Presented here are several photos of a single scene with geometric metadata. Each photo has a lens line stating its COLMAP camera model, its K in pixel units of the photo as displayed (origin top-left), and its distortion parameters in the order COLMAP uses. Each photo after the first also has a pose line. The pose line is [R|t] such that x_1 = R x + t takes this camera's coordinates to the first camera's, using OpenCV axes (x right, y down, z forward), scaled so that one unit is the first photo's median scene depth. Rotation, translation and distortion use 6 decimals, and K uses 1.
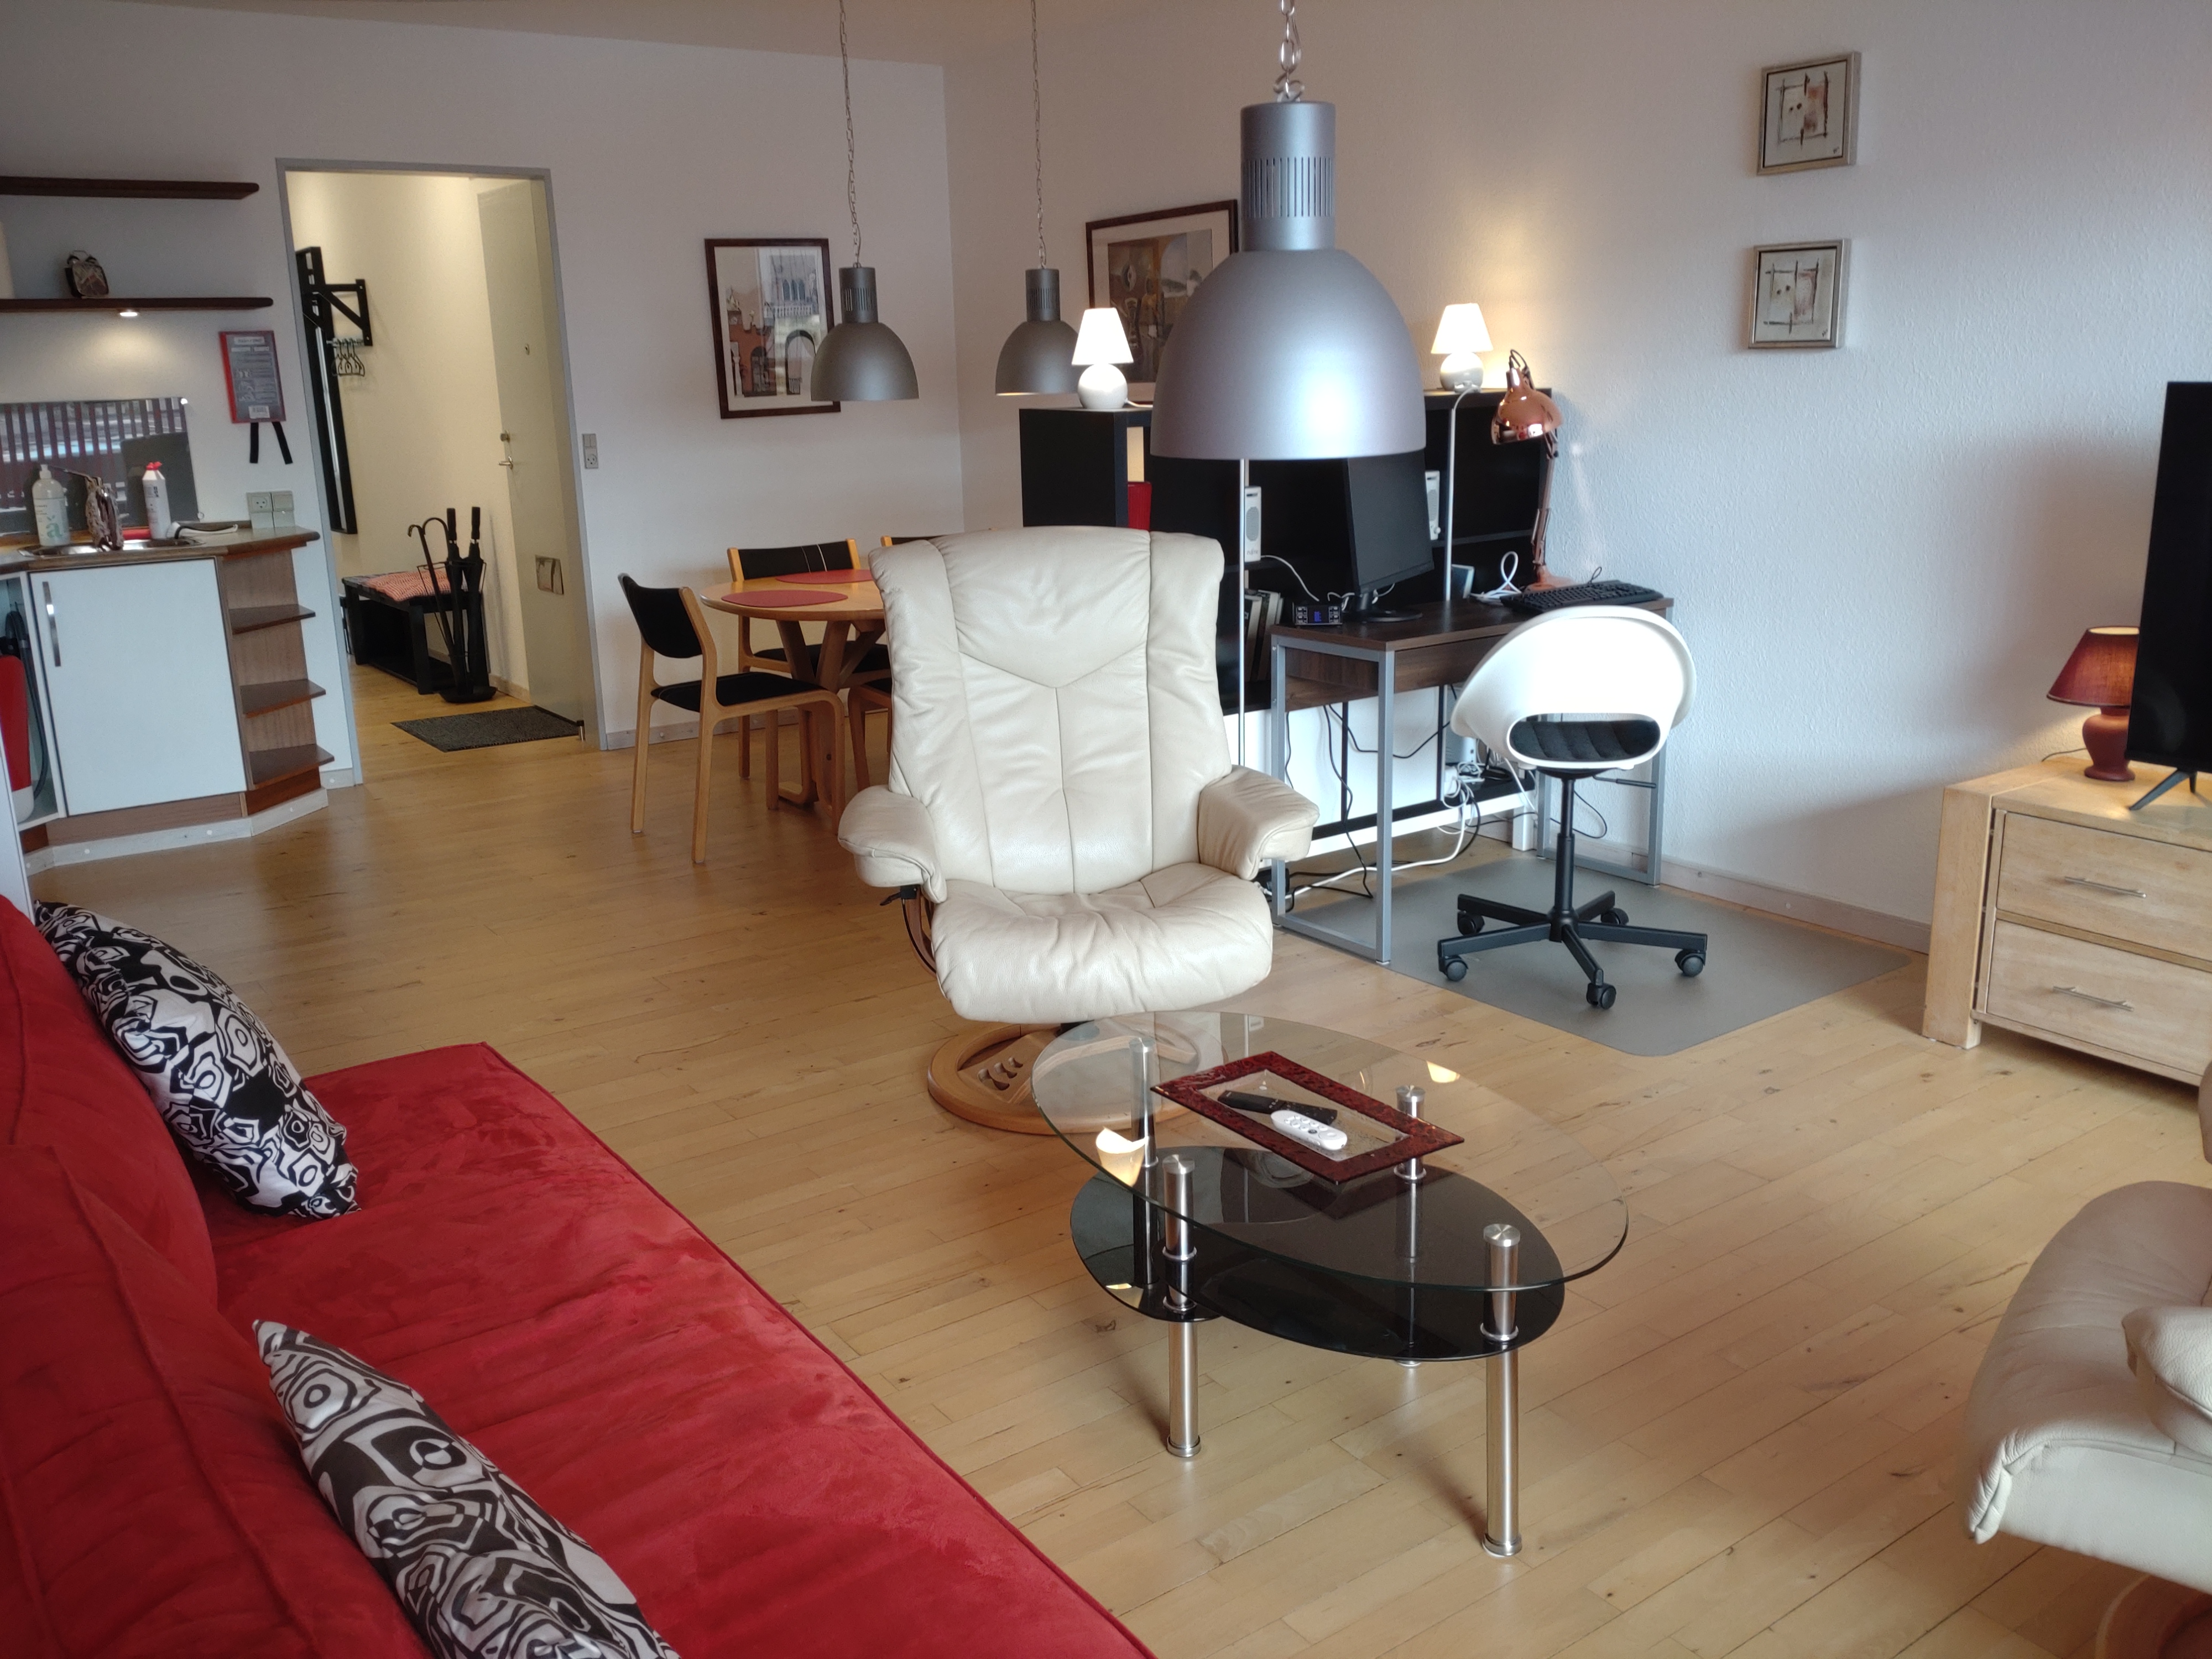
lens RADIAL K [[1817.4, 0, 1132.7], [0, 1817.4, 789.9], [0, 0, 1]] dist [0.052976, -0.087486]
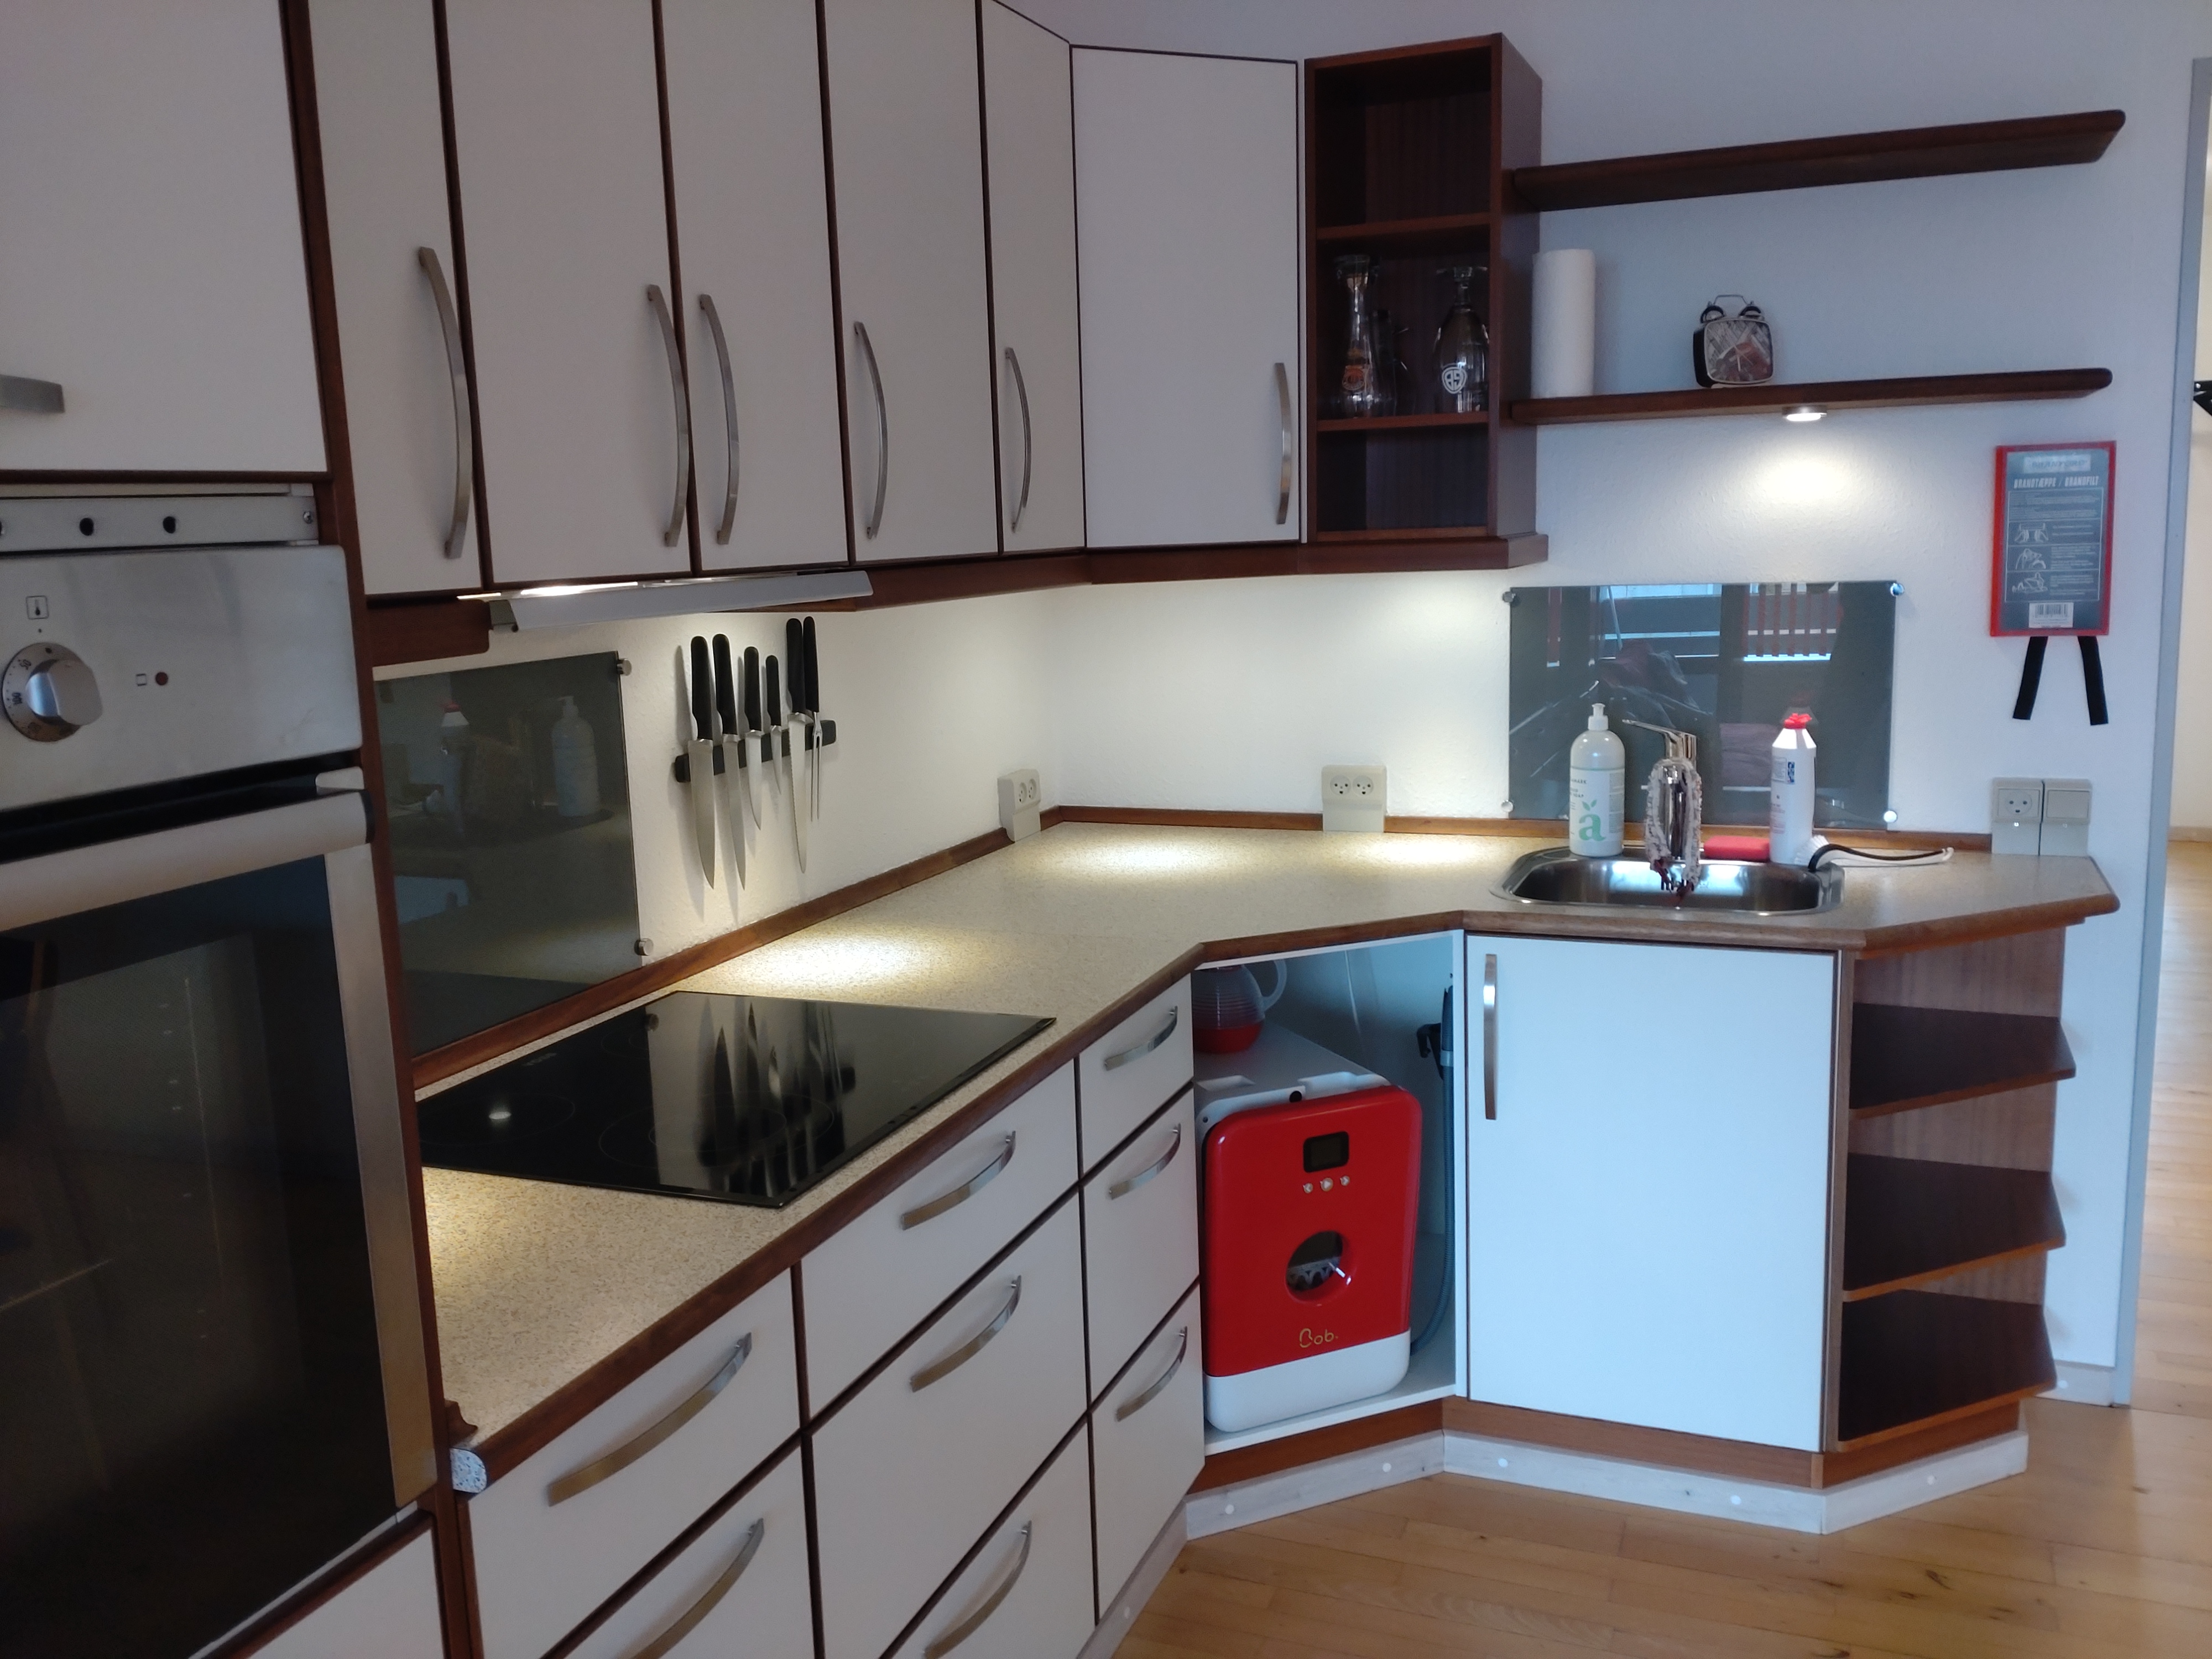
lens RADIAL K [[1817.4, 0, 1074.6], [0, 1817.4, 800.2], [0, 0, 1]] dist [0.052976, -0.087486]
pose [[0.522862, 0.139166, -0.840980, -0.220772], [-0.178080, 0.982647, 0.051892, -0.148150], [0.833608, 0.122630, 0.538572, 0.580524]]
